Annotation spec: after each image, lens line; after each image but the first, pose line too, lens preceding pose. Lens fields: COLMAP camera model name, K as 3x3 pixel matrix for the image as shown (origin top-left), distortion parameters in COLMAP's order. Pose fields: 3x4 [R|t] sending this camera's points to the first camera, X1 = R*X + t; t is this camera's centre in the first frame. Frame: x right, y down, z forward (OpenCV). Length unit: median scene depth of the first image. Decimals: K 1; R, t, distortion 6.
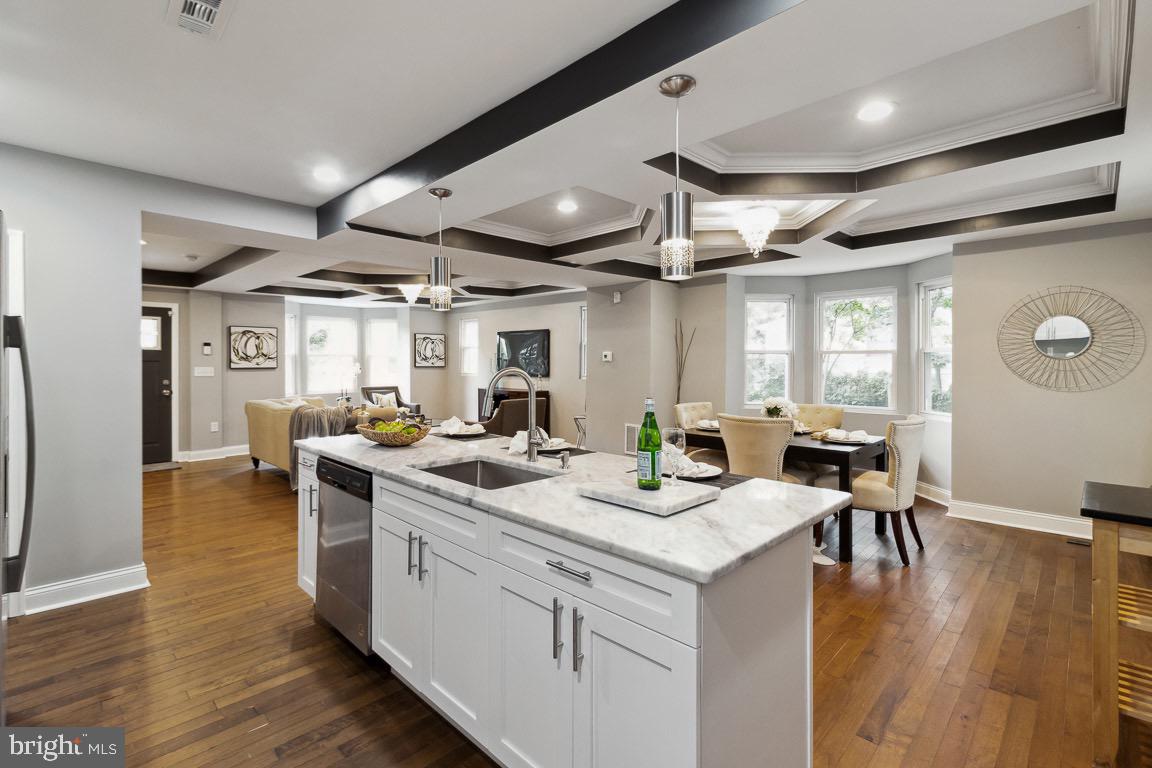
lens RADIAL K [[530.2, 0, 583.0], [0, 530.2, 362.4], [0, 0, 1]] dist [-0.001398, 0.000125]
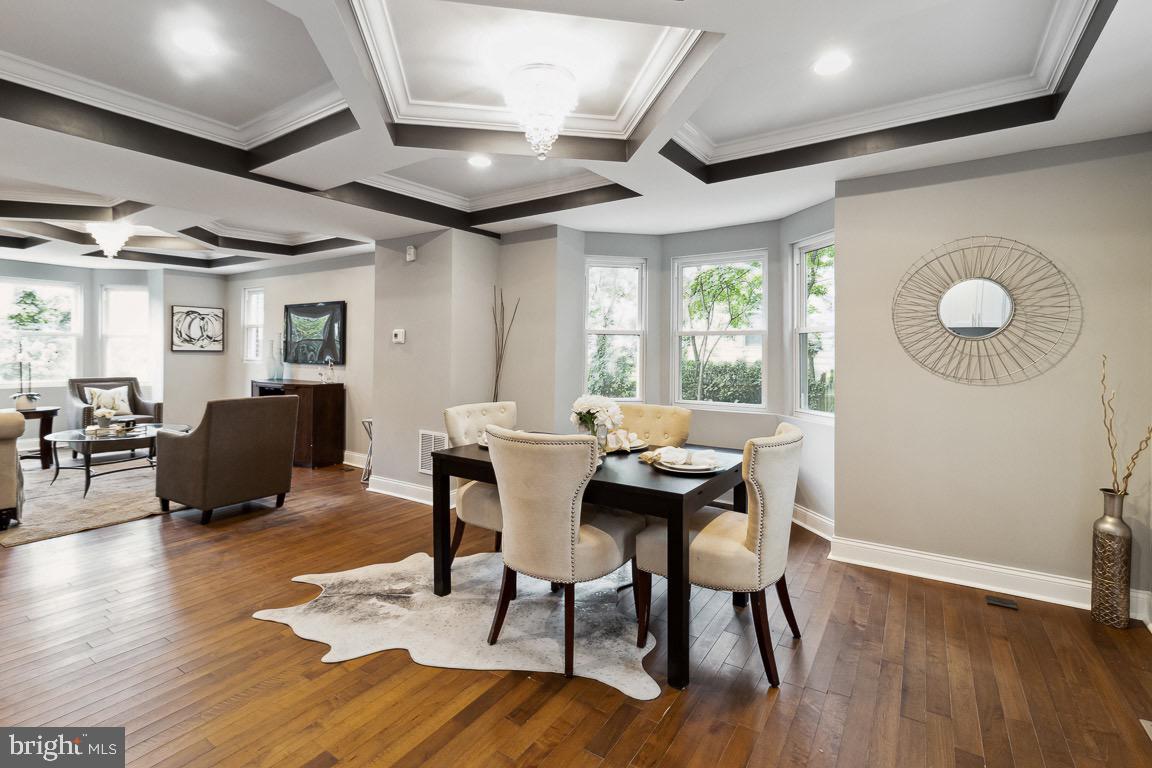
lens RADIAL K [[532.2, 0, 585.6], [0, 532.2, 342.9], [0, 0, 1]] dist [-0.002629, -0.000124]
pose [[0.981253, 0.009716, 0.192480, 0.202950], [-0.006667, 0.999842, -0.016484, 0.010791], [-0.192610, 0.014892, 0.981162, 0.321710]]
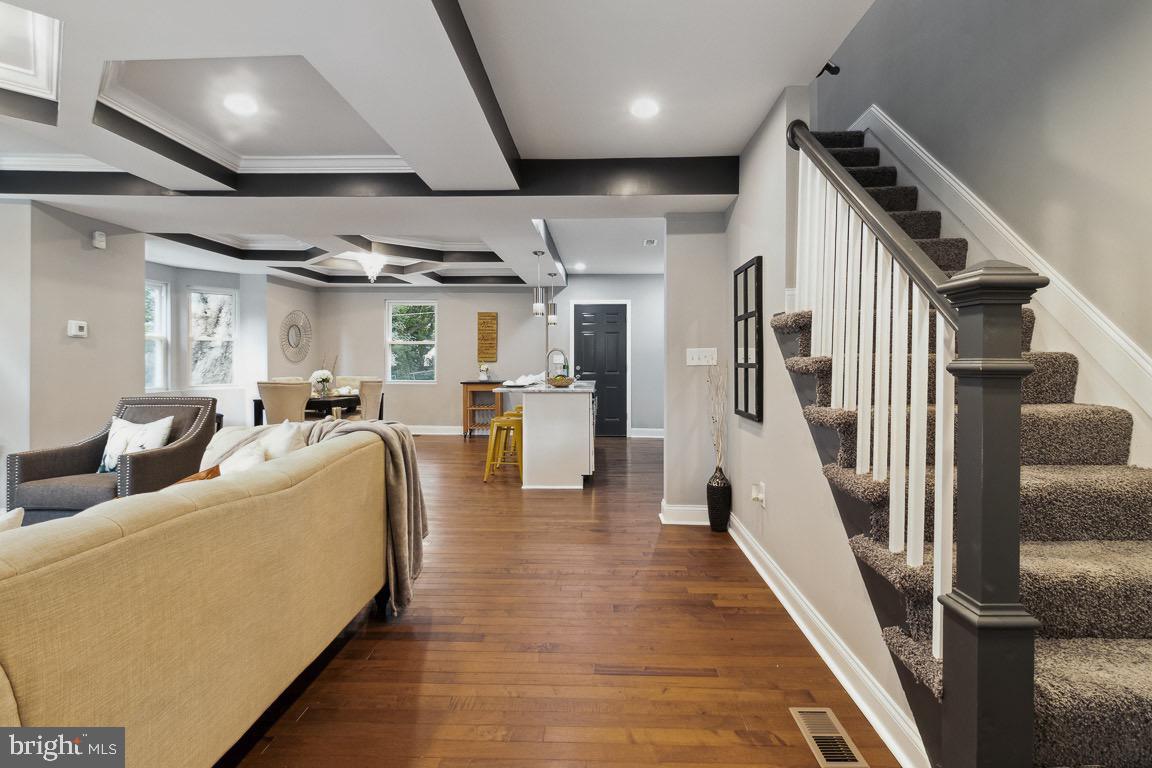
lens RADIAL K [[576.4, 0, 581.6], [0, 576.4, 368.0], [0, 0, 1]] dist [0.000593, -0.000208]
pose [[-0.674397, -0.006333, 0.738342, -1.106540], [0.001876, 0.999945, 0.010291, 0.037531], [-0.738367, 0.008326, -0.674348, 1.333138]]
